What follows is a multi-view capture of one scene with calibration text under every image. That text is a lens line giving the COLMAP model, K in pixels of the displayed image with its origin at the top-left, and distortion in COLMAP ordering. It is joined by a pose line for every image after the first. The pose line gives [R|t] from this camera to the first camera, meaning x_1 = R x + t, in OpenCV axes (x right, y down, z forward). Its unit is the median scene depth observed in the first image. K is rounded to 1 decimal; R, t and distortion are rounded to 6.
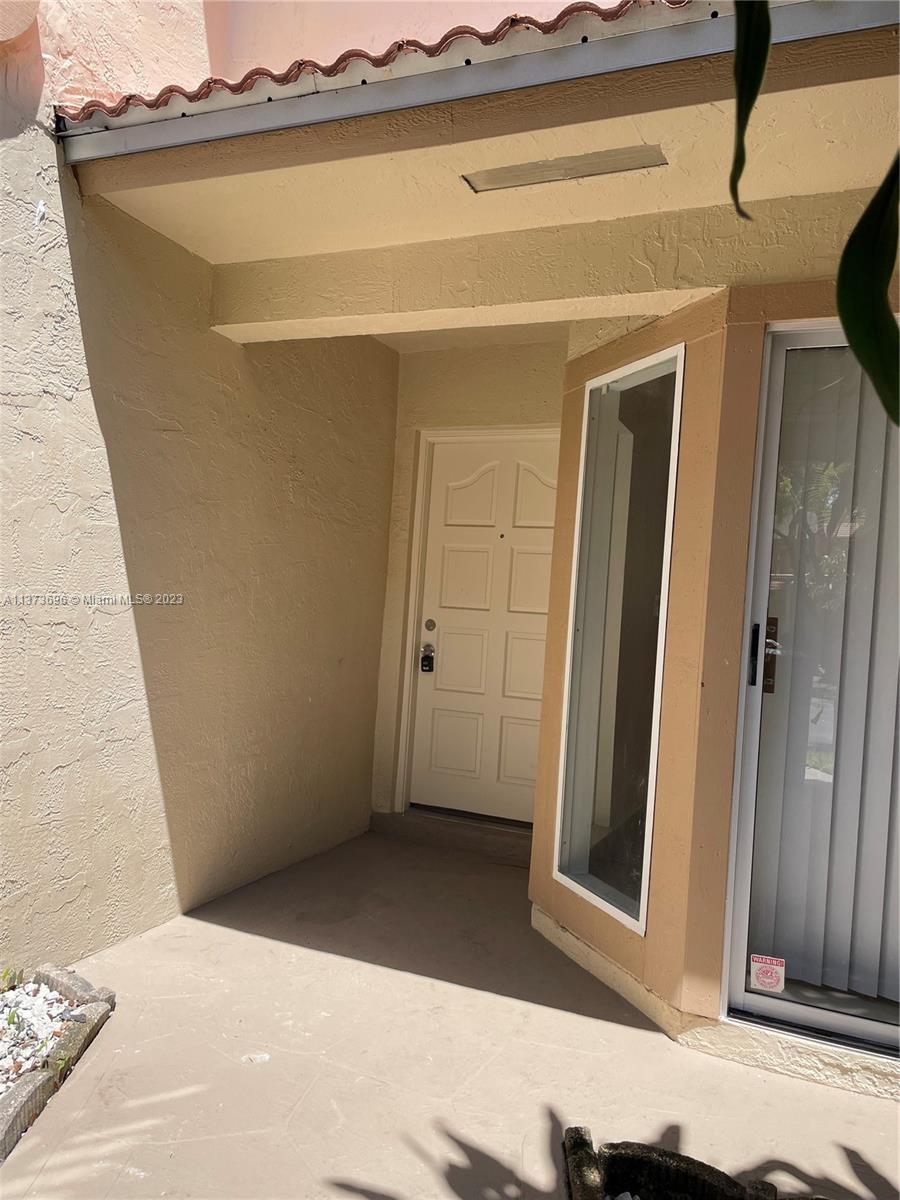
lens RADIAL K [[906.4, 0, 444.8], [0, 906.4, 597.1], [0, 0, 1]] dist [0.023695, -0.035591]
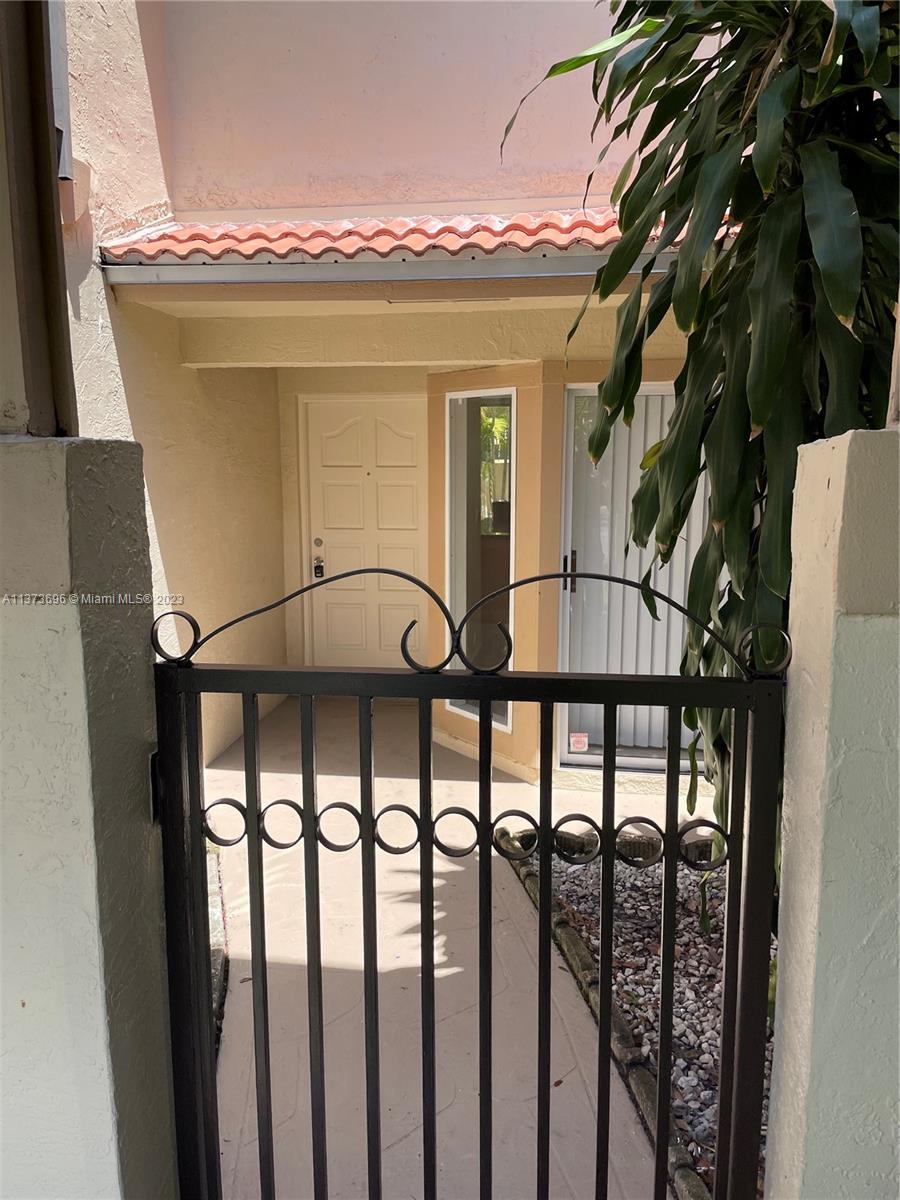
lens RADIAL K [[906.4, 0, 452.1], [0, 906.4, 600.3], [0, 0, 1]] dist [0.023695, -0.035591]
pose [[0.960537, -0.110610, 0.255213, -0.307701], [0.063005, 0.980205, 0.187694, -0.215123], [-0.270922, -0.164207, 0.948492, -0.586688]]
